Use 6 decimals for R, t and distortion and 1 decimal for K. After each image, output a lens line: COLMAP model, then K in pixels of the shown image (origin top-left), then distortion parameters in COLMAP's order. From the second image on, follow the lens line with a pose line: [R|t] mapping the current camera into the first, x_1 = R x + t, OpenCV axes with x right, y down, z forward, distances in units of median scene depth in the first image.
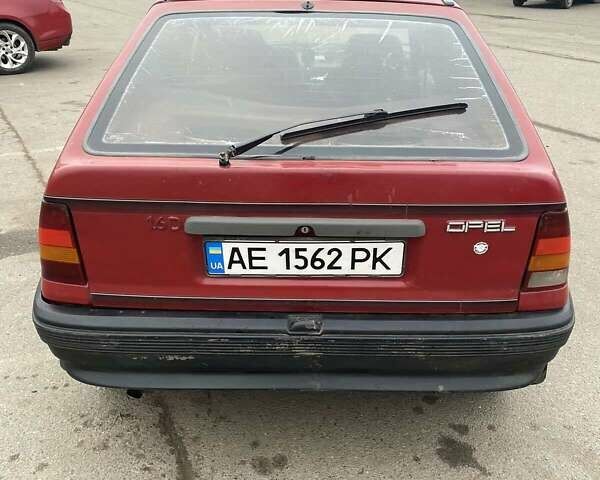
lens RADIAL K [[590.2, 0, 300.0], [0, 590.2, 240.0], [0, 0, 1]] dist [0.015745, -0.003120]
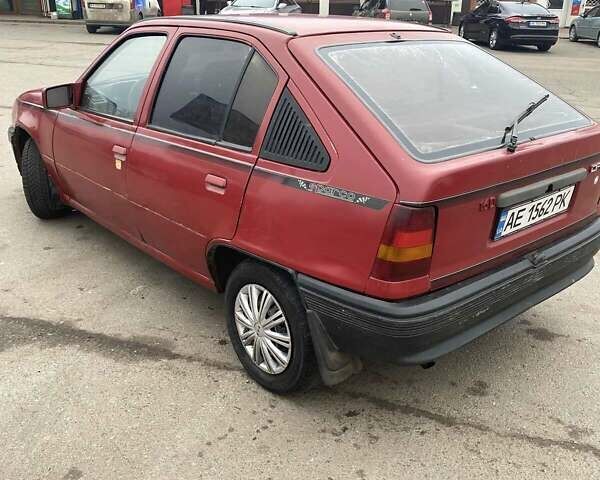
lens RADIAL K [[590.2, 0, 300.0], [0, 590.2, 240.0], [0, 0, 1]] dist [0.015745, -0.003120]
pose [[0.758699, -0.239010, 0.606012, -1.276676], [0.262347, 0.963593, 0.051593, -0.120724], [-0.596280, 0.119842, 0.793781, 0.216478]]
